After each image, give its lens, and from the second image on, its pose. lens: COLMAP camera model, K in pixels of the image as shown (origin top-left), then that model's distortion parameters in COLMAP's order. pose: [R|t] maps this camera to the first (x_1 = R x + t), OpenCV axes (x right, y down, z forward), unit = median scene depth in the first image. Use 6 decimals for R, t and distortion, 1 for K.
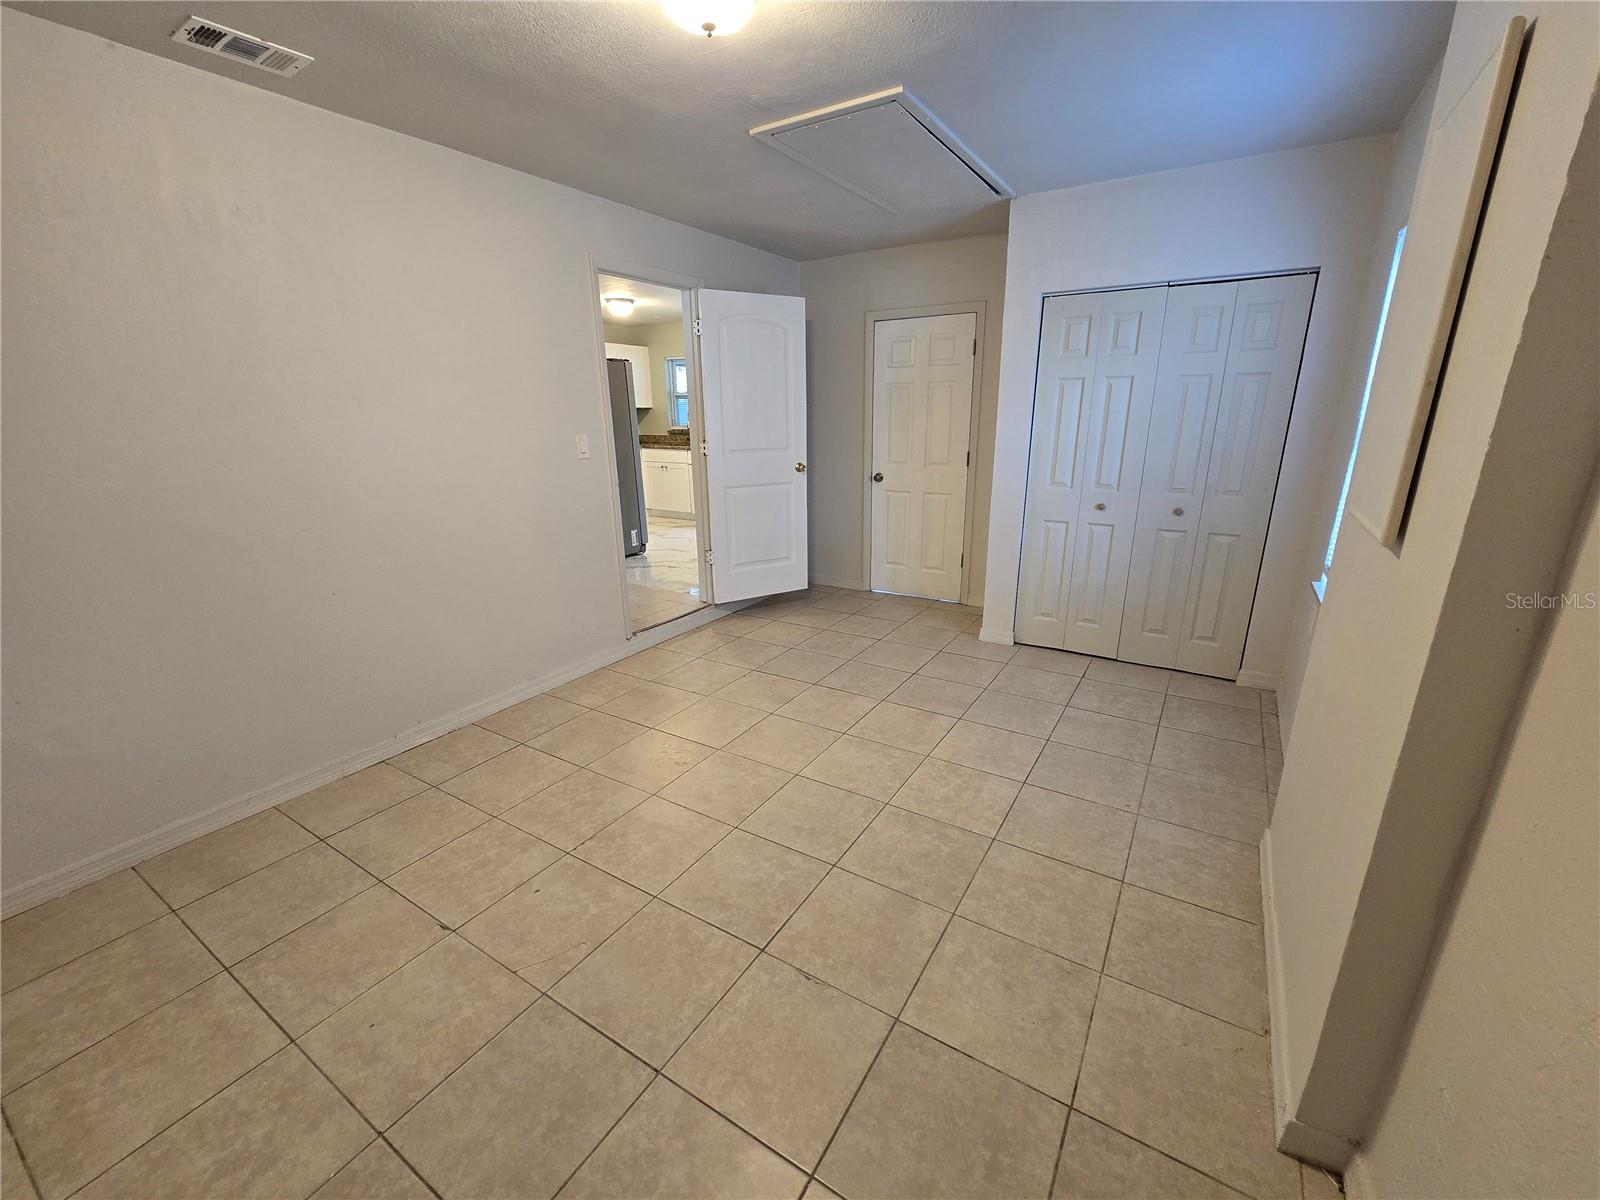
lens RADIAL K [[658.2, 0, 801.2], [0, 658.2, 606.9], [0, 0, 1]] dist [-0.003728, -0.001100]
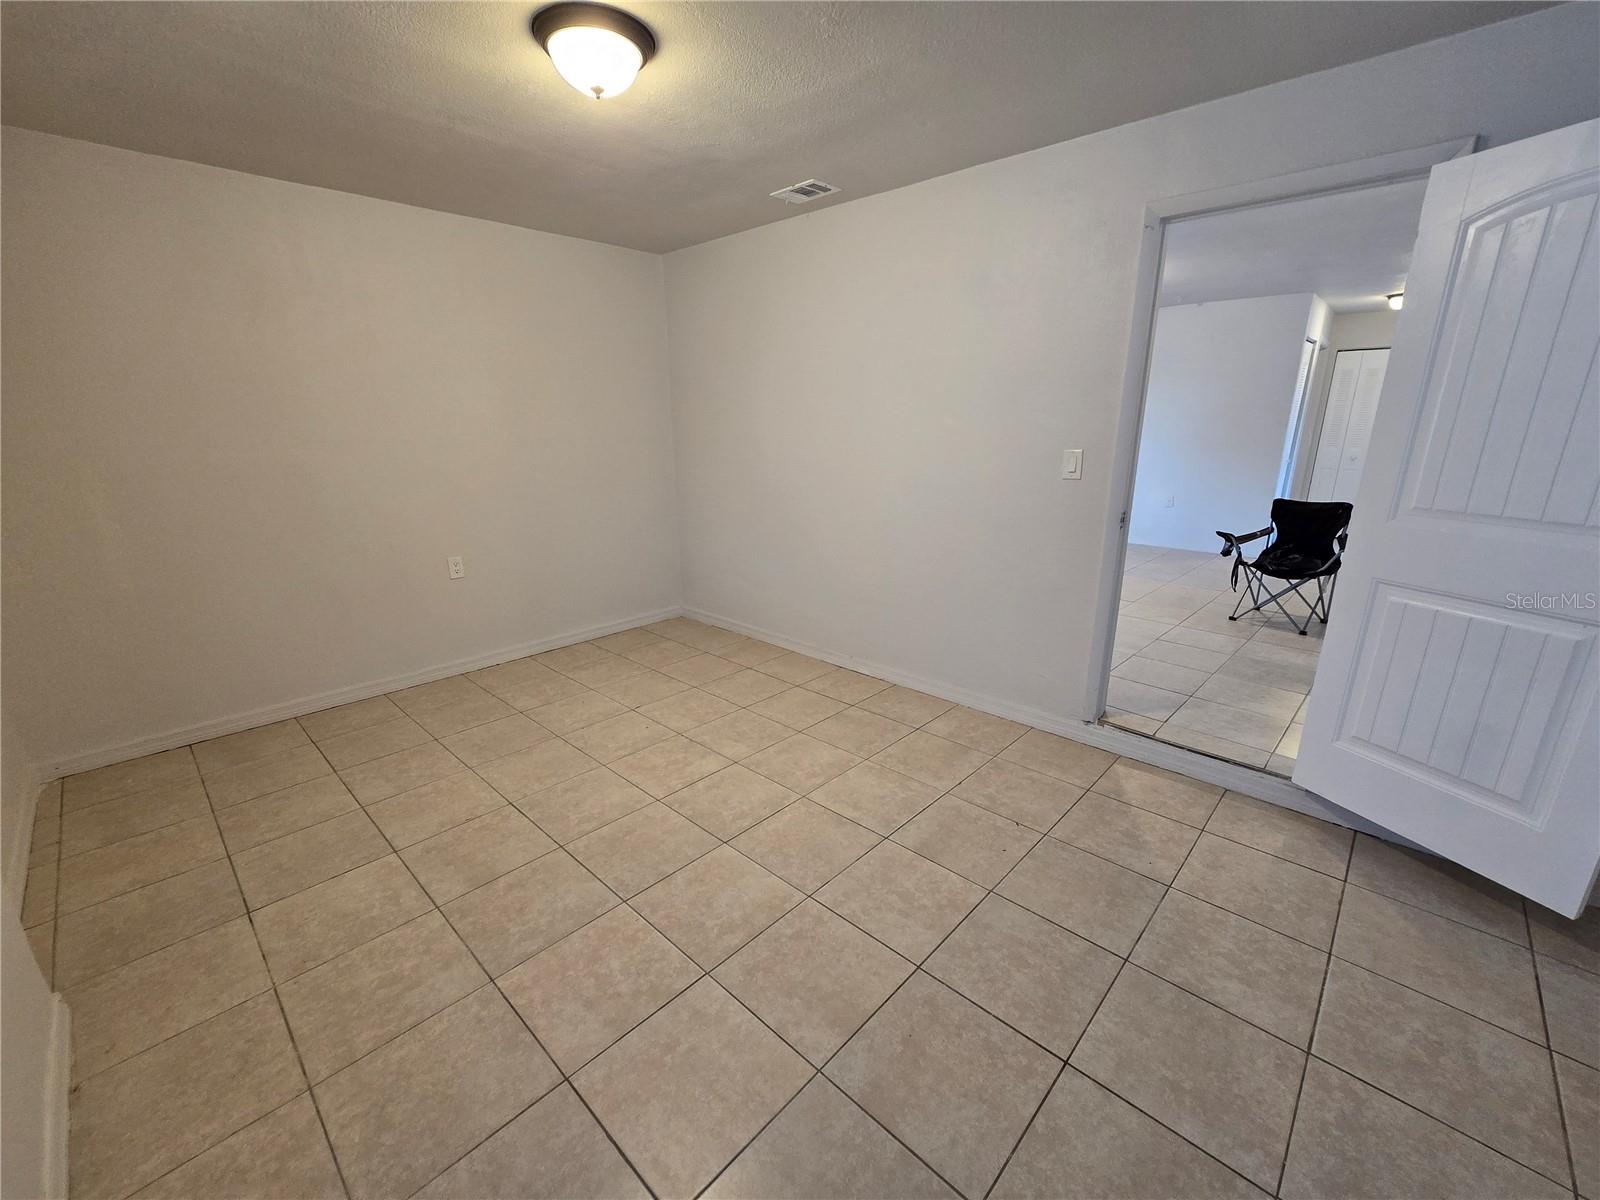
lens RADIAL K [[658.2, 0, 803.2], [0, 658.2, 607.5], [0, 0, 1]] dist [-0.003728, -0.001100]
pose [[-0.193249, 0.282932, -0.939470, 0.685425], [-0.278957, 0.902159, 0.329077, -0.330910], [0.940658, 0.325666, -0.095416, 1.060644]]
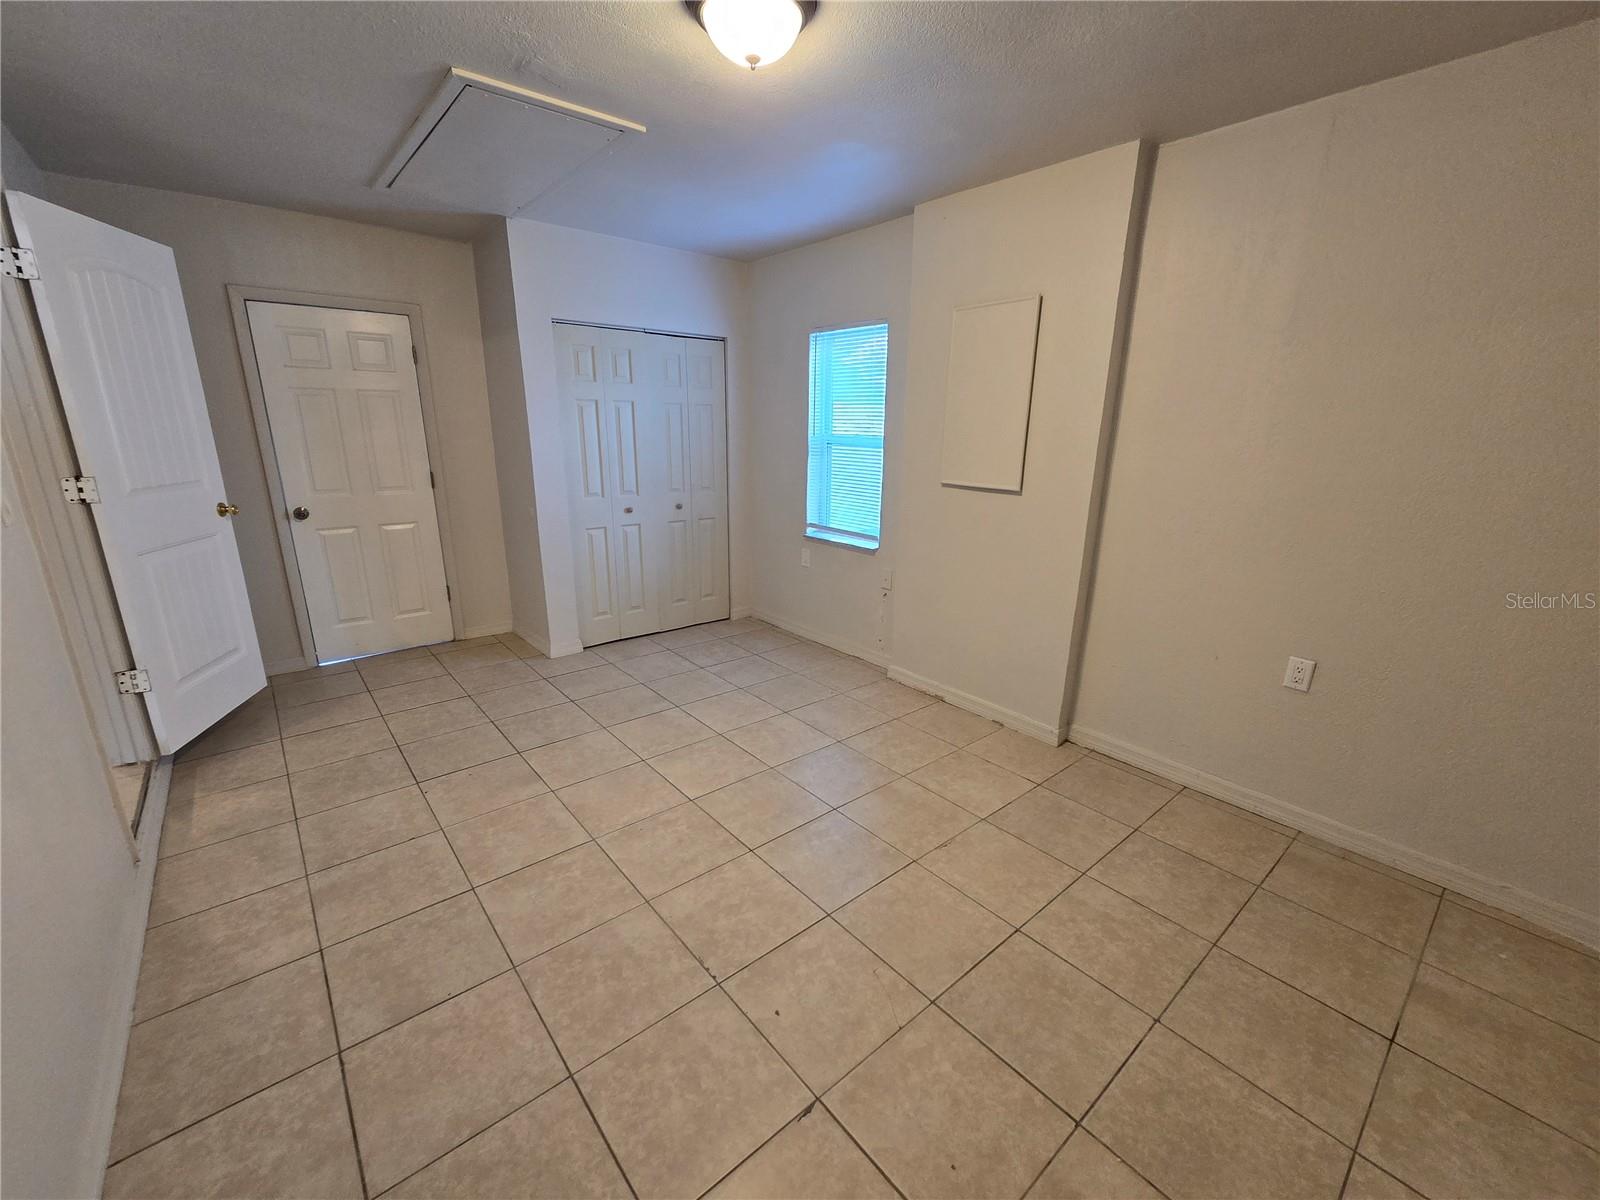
lens RADIAL K [[658.2, 0, 804.8], [0, 658.2, 608.0], [0, 0, 1]] dist [-0.003728, -0.001100]
pose [[0.298296, -0.242001, 0.923285, -0.776288], [0.257776, 0.951804, 0.166194, -0.133233], [-0.919006, 0.188425, 0.346302, 0.445699]]
